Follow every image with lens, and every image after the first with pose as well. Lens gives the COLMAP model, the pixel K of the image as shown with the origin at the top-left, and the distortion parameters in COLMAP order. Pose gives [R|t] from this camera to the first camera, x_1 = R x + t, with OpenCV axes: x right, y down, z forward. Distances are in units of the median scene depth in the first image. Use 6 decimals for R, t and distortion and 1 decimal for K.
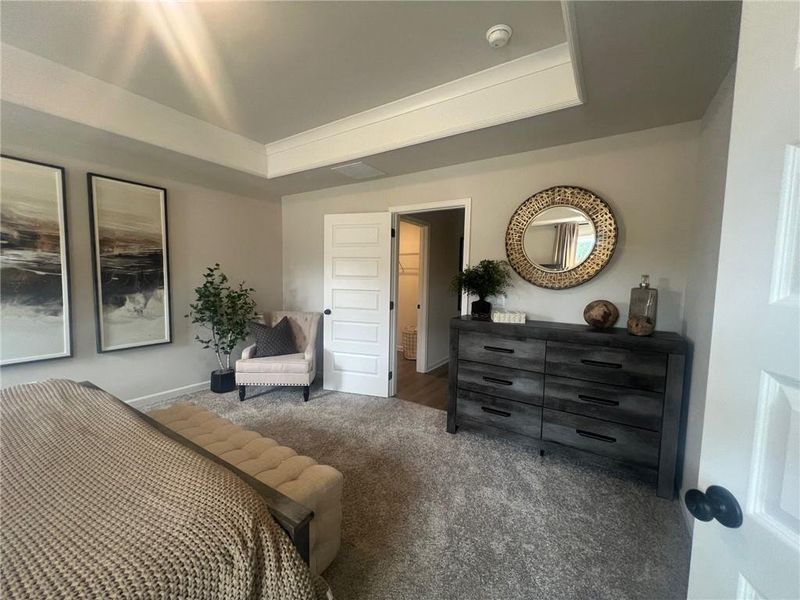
lens RADIAL K [[318.6, 0, 401.0], [0, 318.6, 301.1], [0, 0, 1]] dist [-0.000338, 0.000227]
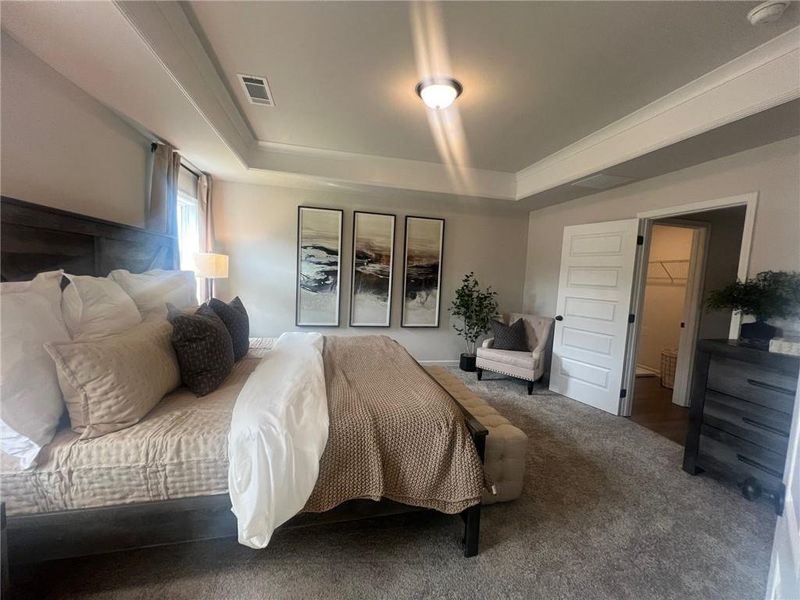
lens RADIAL K [[318.6, 0, 401.0], [0, 318.6, 301.1], [0, 0, 1]] dist [-0.000338, 0.000227]
pose [[0.715624, 0.072522, -0.694710, 0.132107], [-0.084936, 0.996250, 0.016507, 0.005258], [0.693302, 0.047193, 0.719100, -0.135866]]
